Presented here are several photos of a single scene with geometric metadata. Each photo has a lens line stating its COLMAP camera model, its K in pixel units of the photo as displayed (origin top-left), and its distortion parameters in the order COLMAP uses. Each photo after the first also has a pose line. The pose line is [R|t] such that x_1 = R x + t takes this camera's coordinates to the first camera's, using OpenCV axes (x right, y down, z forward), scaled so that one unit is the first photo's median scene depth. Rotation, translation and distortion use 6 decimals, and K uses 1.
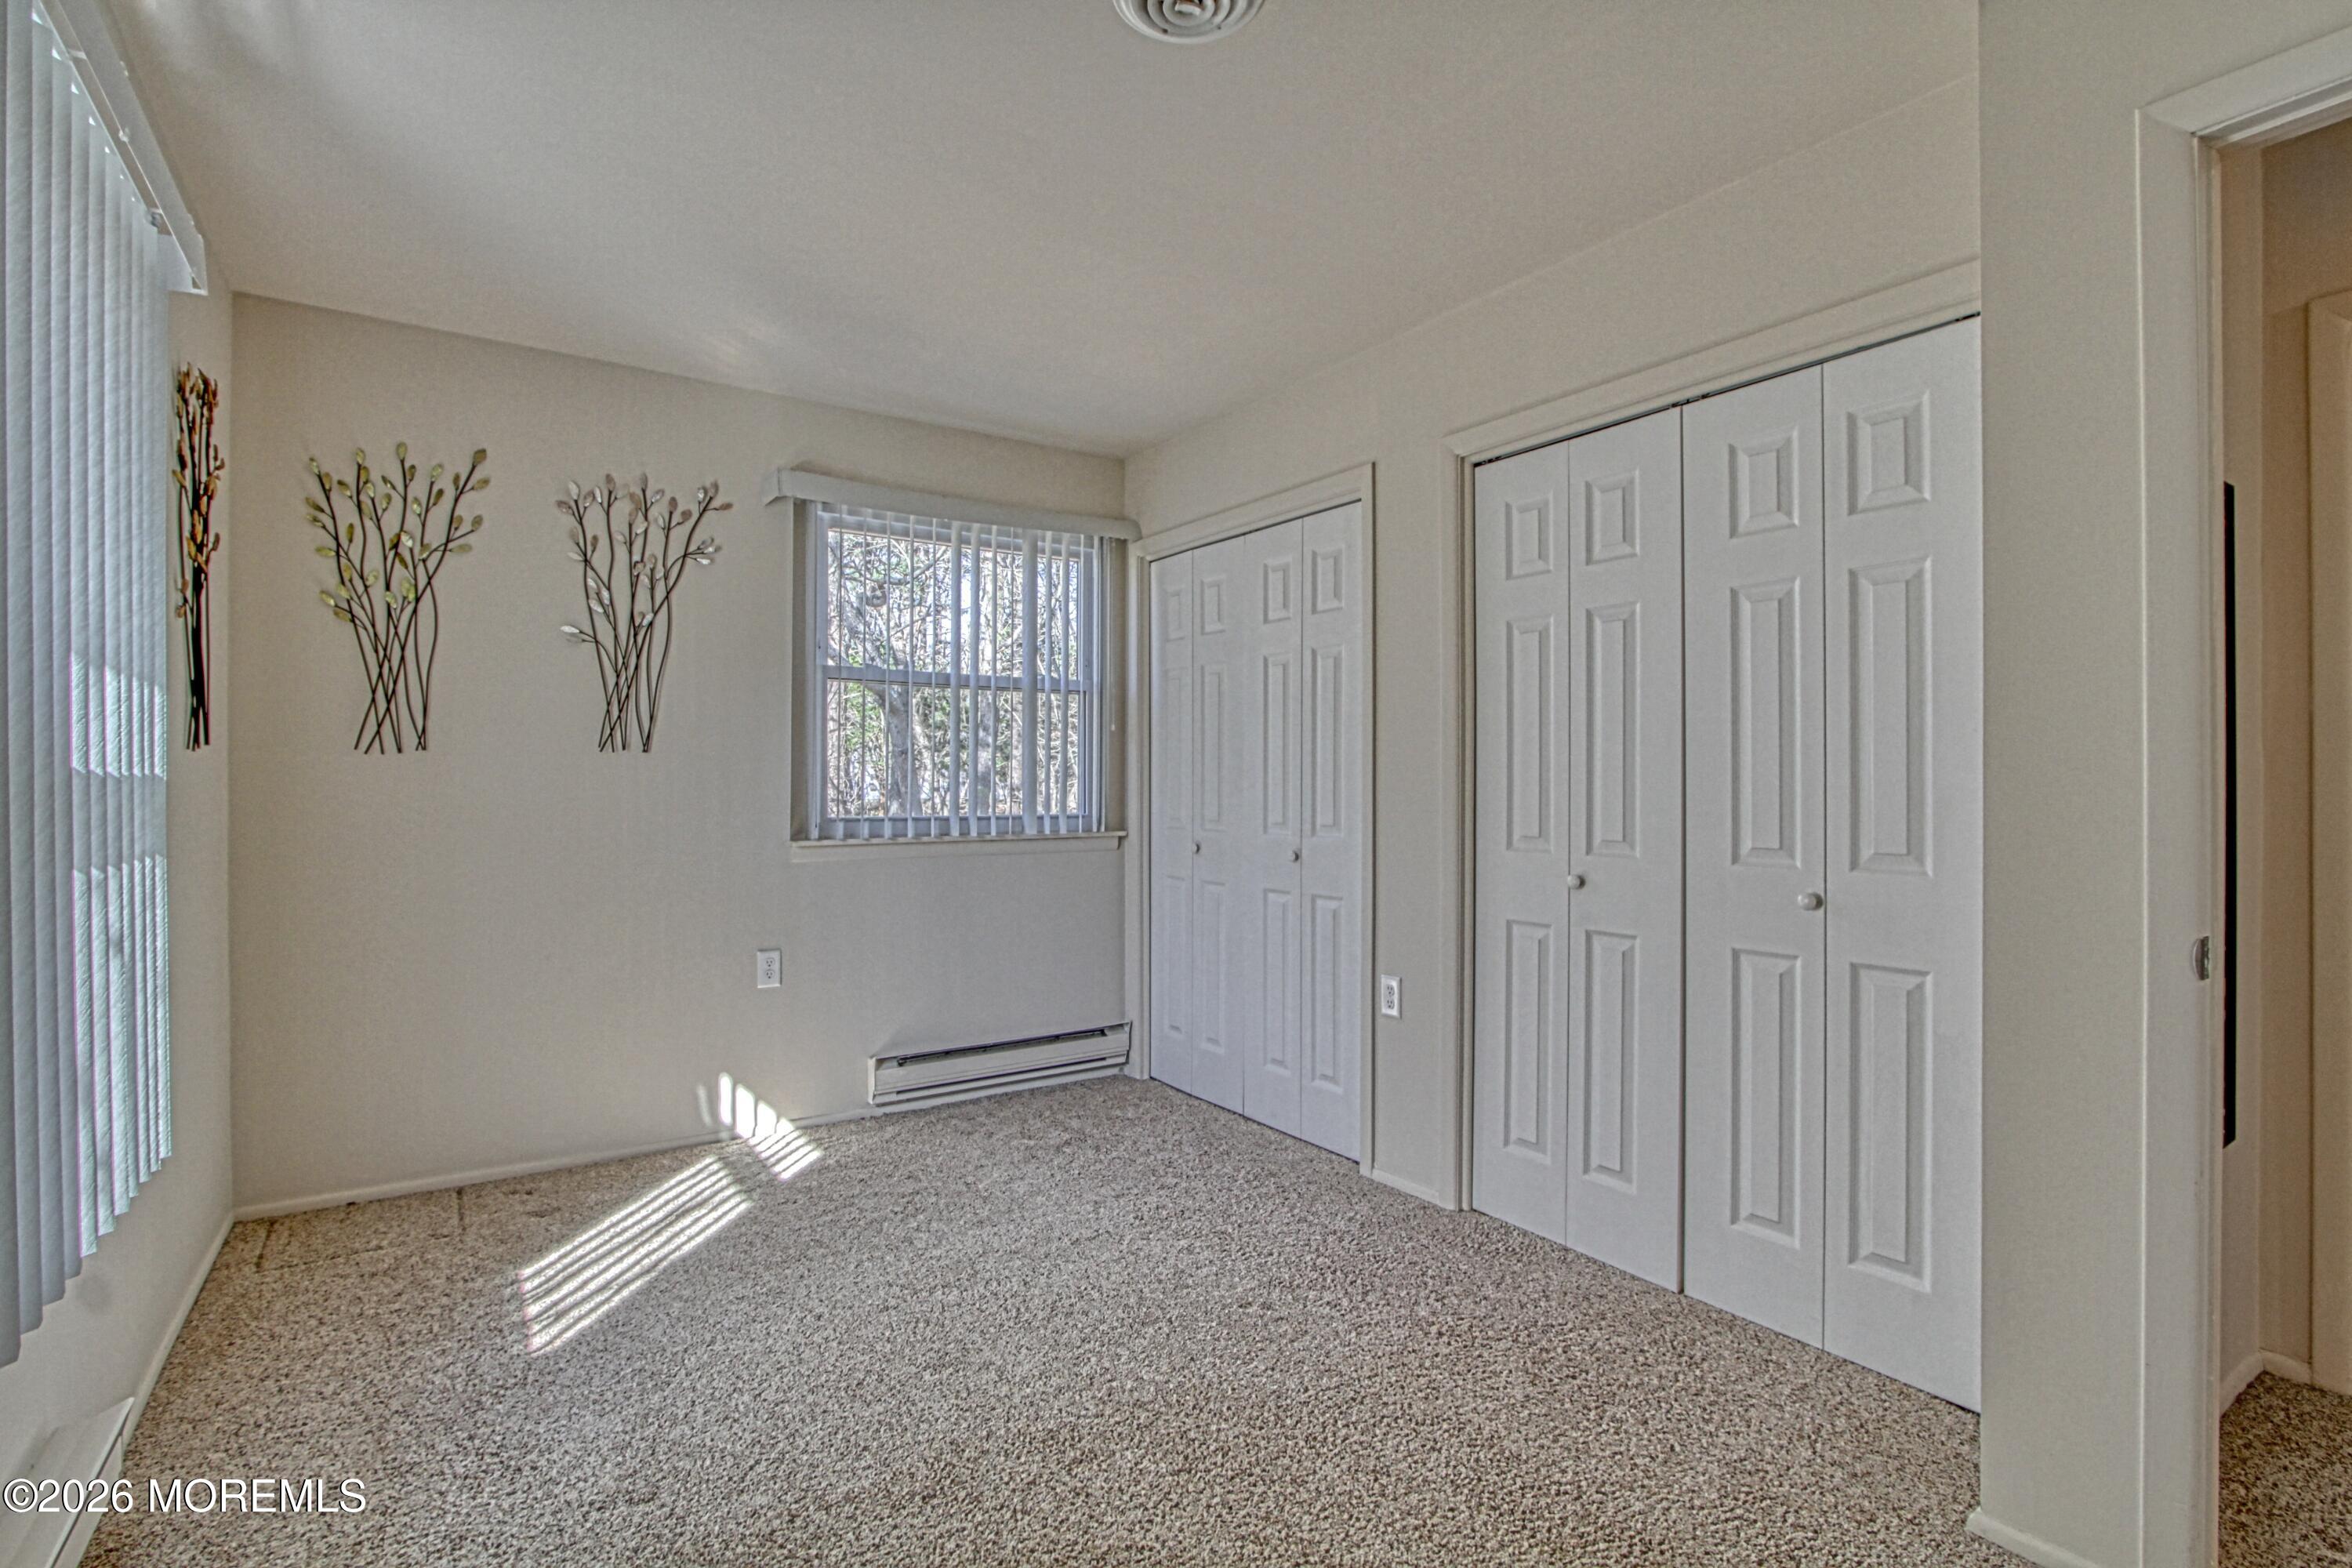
lens RADIAL K [[1101.3, 0, 1169.6], [0, 1101.3, 787.6], [0, 0, 1]] dist [-0.009180, 0.000335]
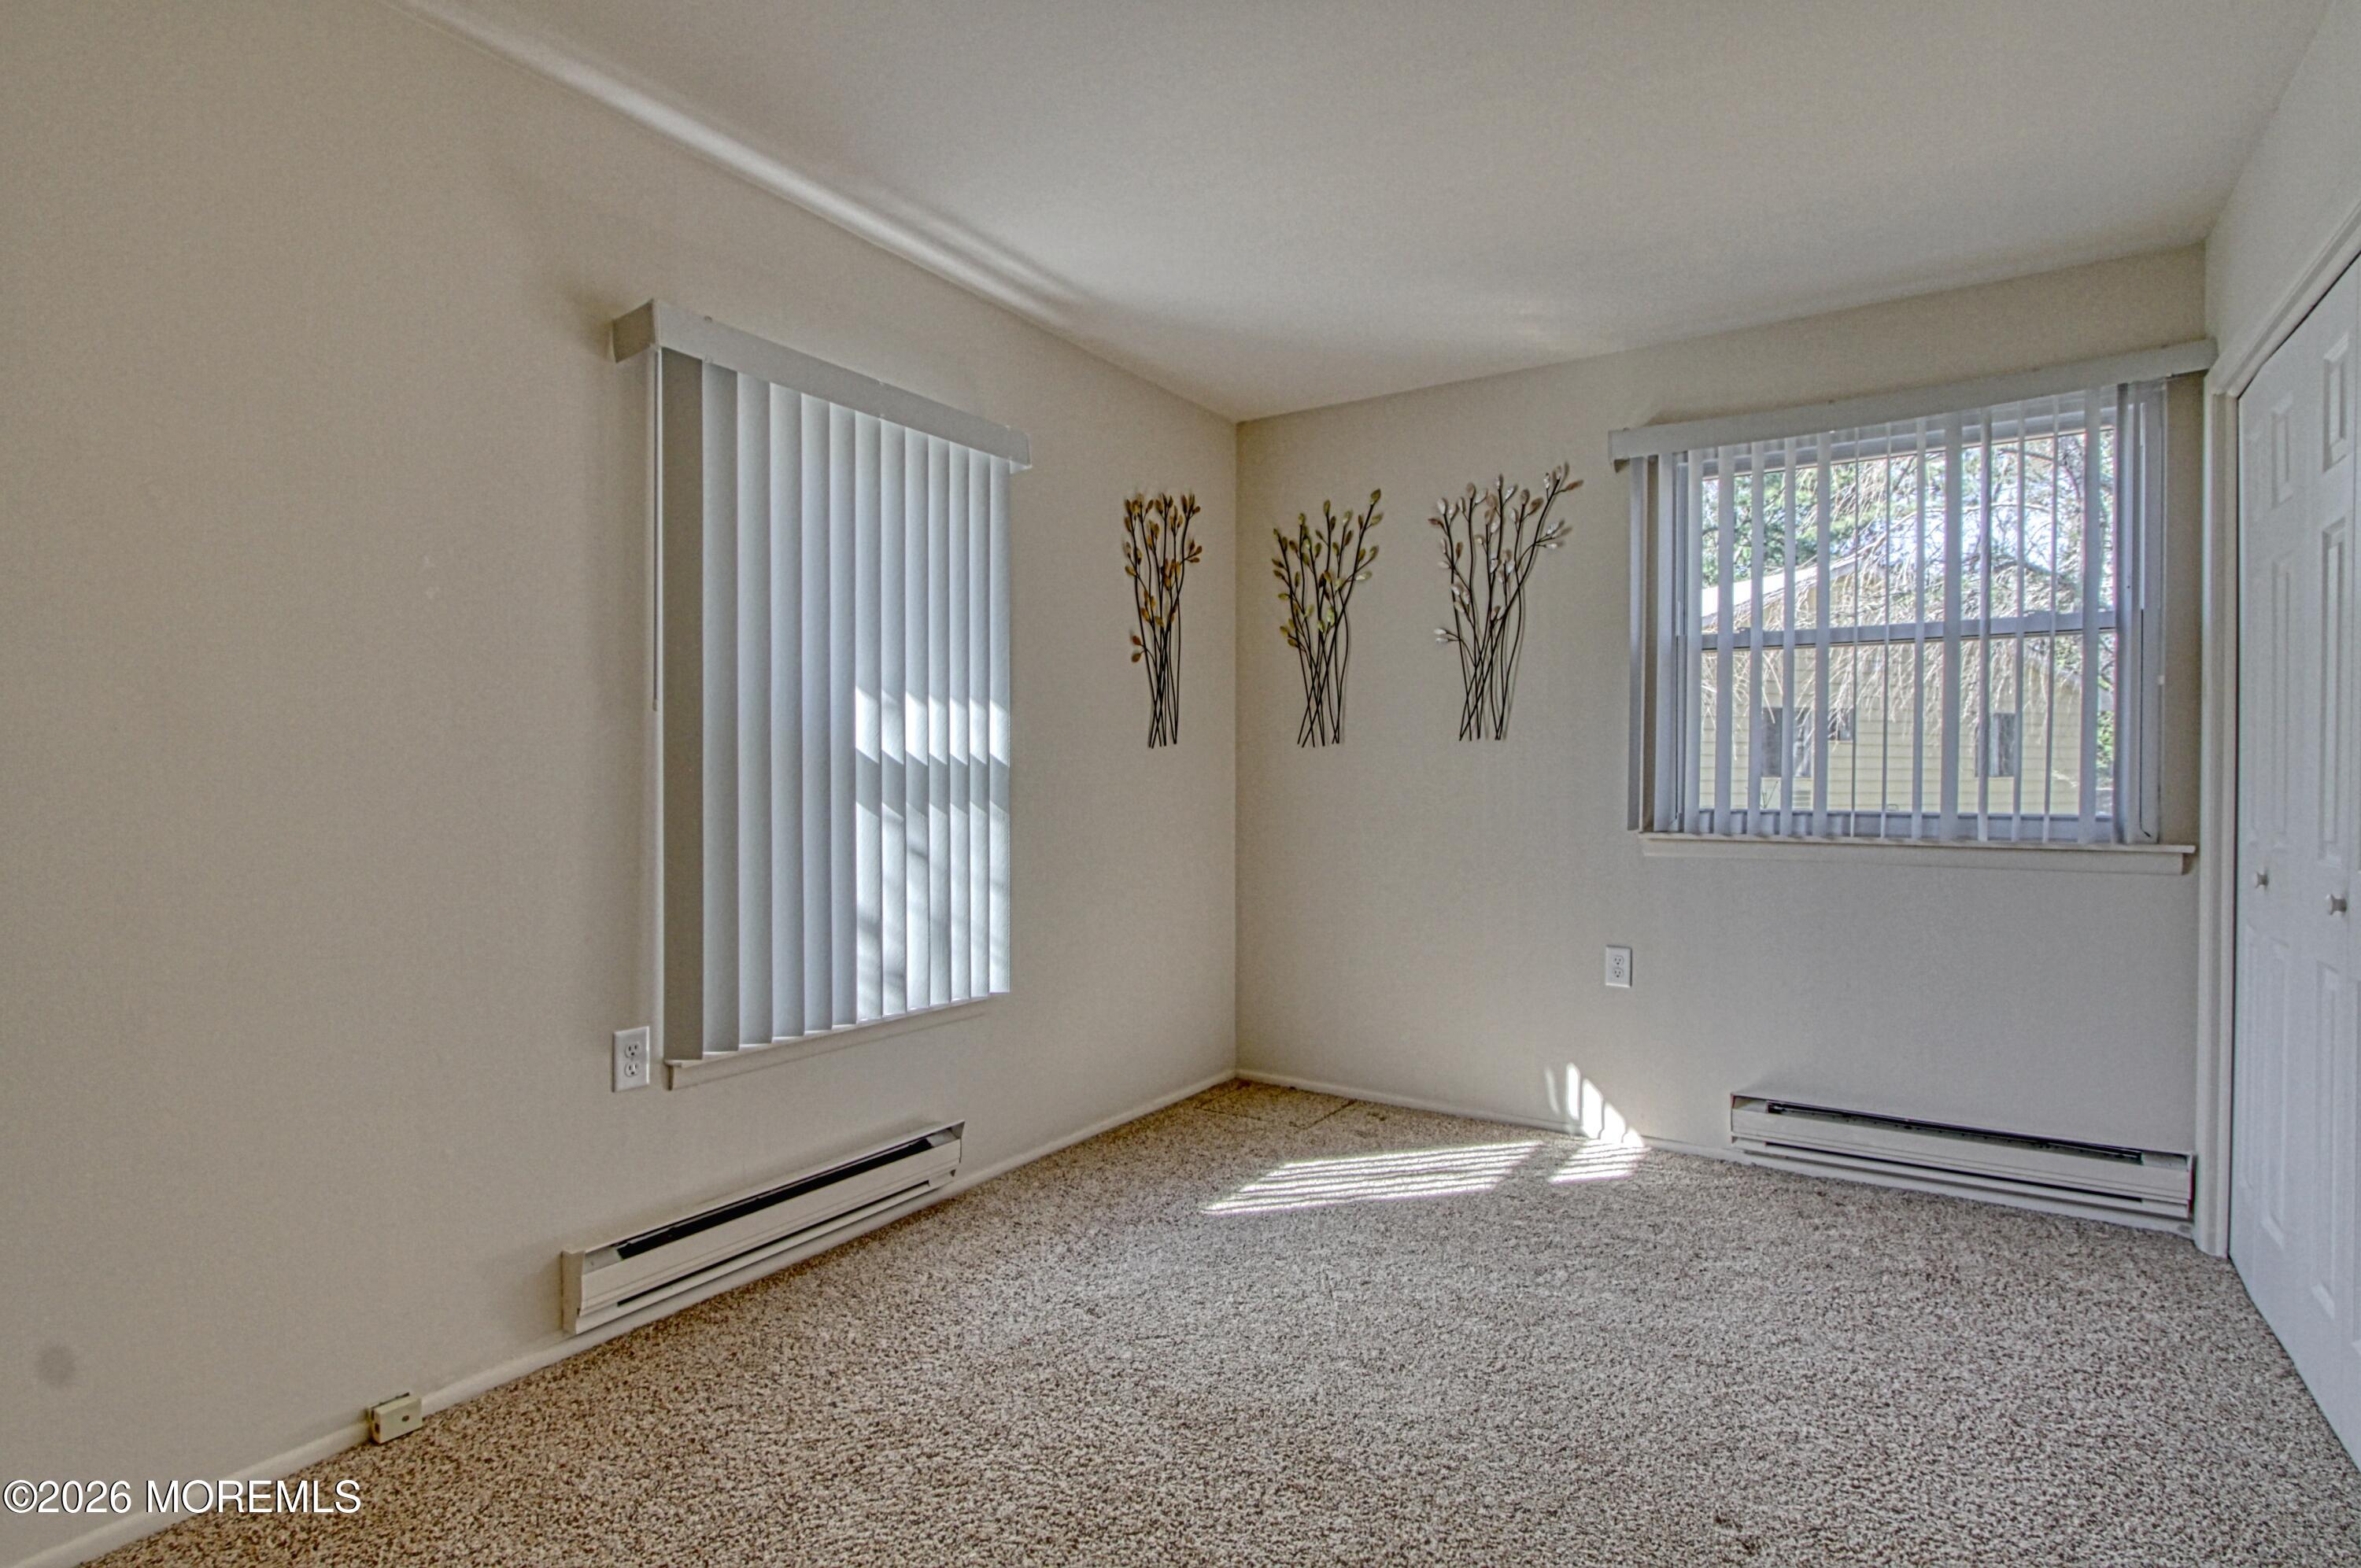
lens RADIAL K [[1167.4, 0, 1165.8], [0, 1167.4, 778.4], [0, 0, 1]] dist [-0.003831, -0.000702]
pose [[0.386772, 0.004921, -0.922162, 0.445859], [-0.002905, 0.999987, 0.004118, 0.001349], [0.922171, 0.001086, 0.386781, 0.286586]]
